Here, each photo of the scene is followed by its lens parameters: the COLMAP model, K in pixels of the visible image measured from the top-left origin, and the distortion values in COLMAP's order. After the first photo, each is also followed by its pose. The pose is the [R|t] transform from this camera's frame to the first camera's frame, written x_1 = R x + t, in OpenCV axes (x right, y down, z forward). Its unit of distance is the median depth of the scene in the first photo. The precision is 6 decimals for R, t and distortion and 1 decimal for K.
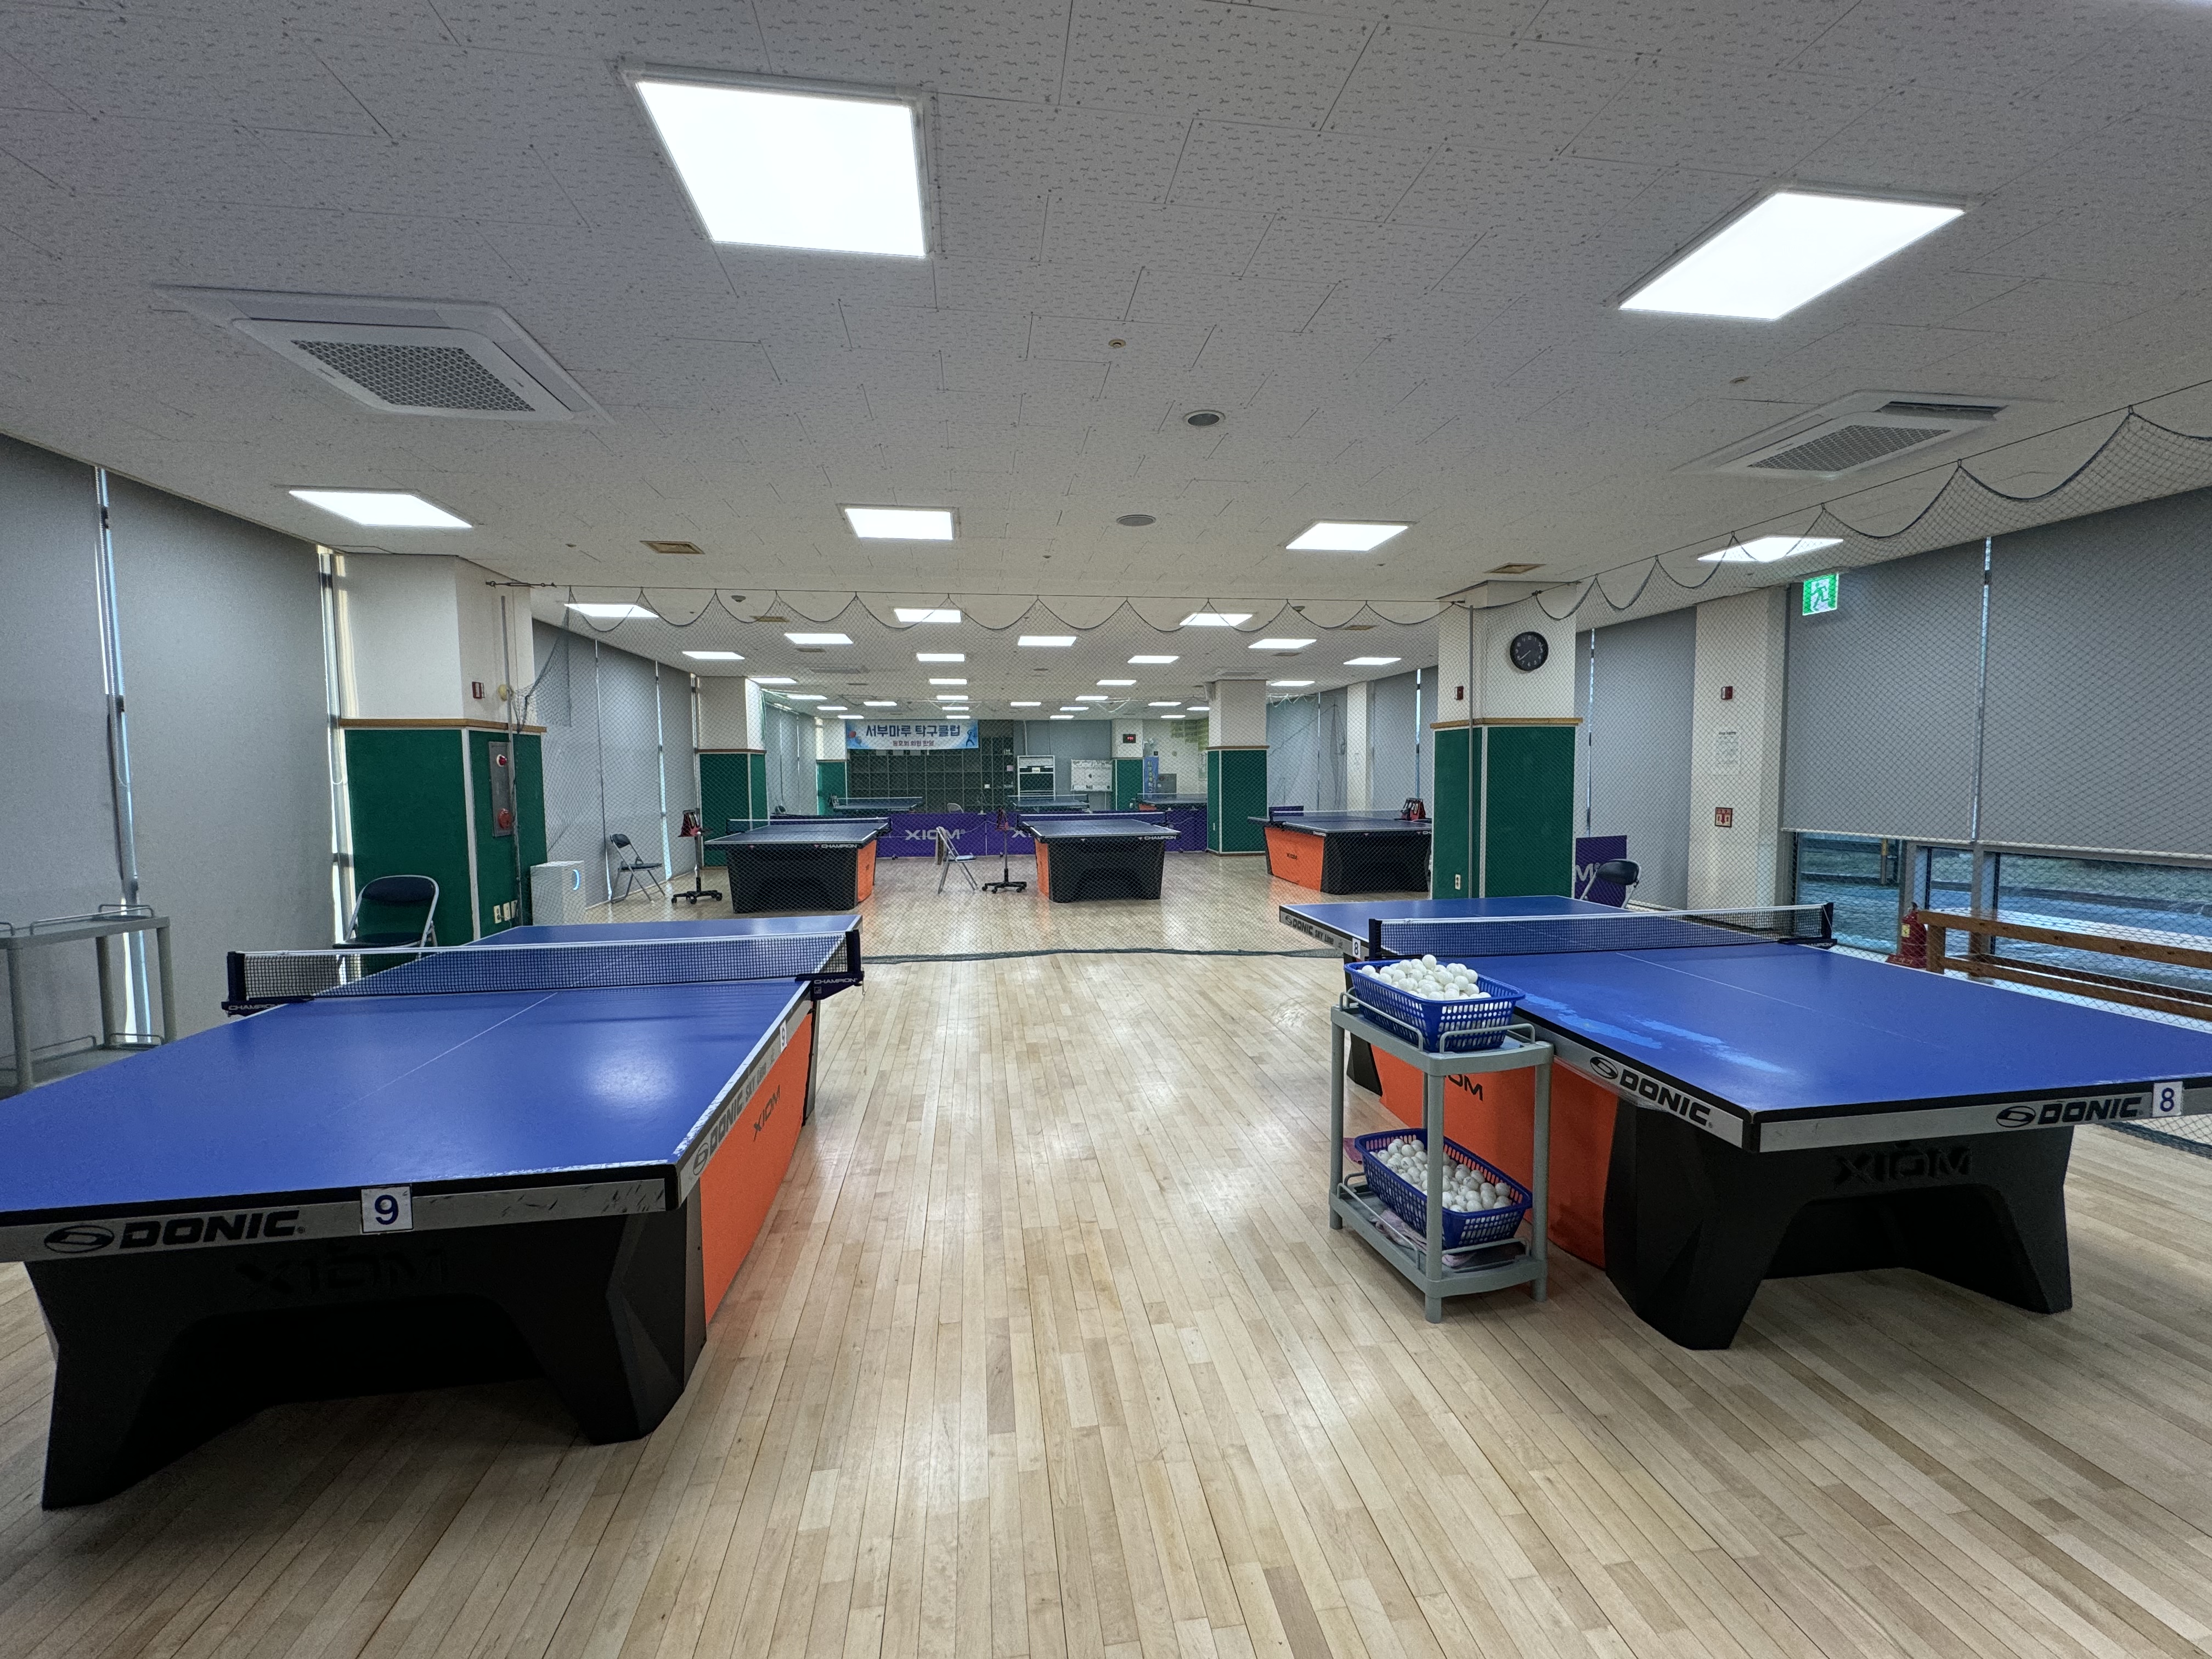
lens RADIAL K [[888.5, 0, 1114.5], [0, 888.5, 833.5], [0, 0, 1]] dist [0.004190, 0.000219]
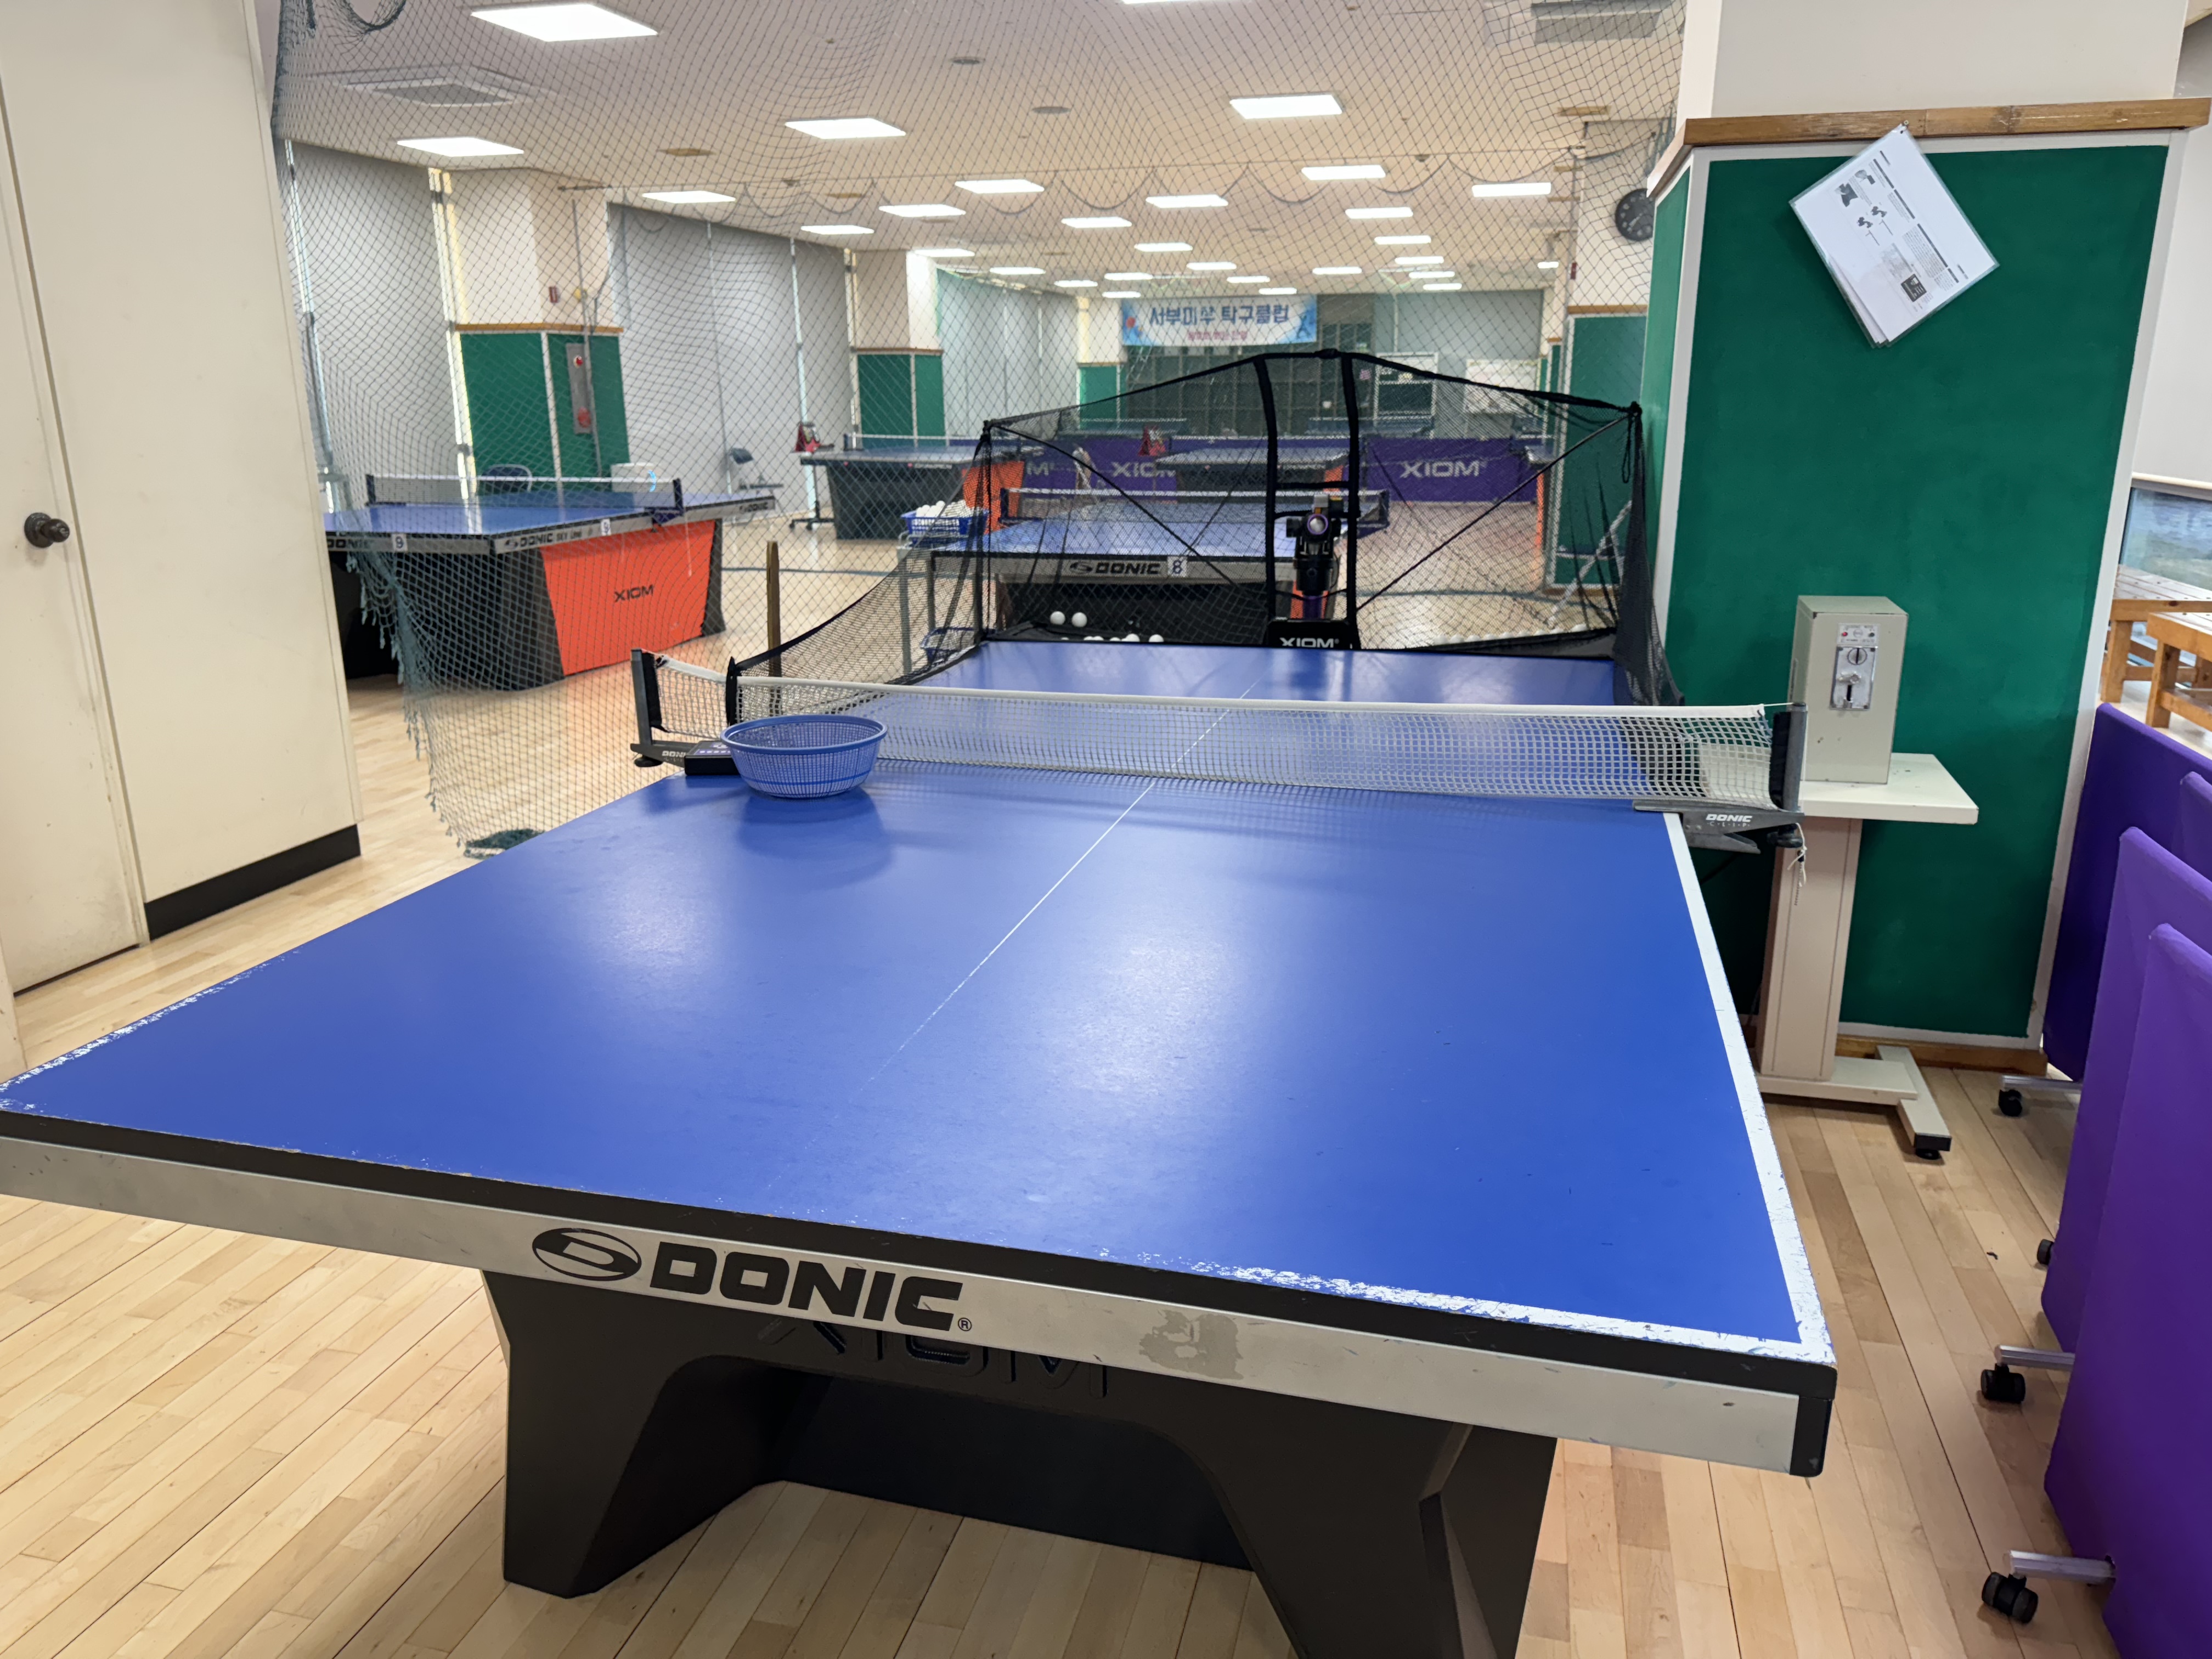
lens RADIAL K [[1565.6, 0, 1095.3], [0, 1565.6, 825.2], [0, 0, 1]] dist [0.021382, -0.005223]
pose [[0.921134, 0.110510, -0.373230, 0.651754], [-0.032388, 0.977287, 0.209432, 0.047273], [0.387897, -0.180826, 0.903791, -0.571384]]
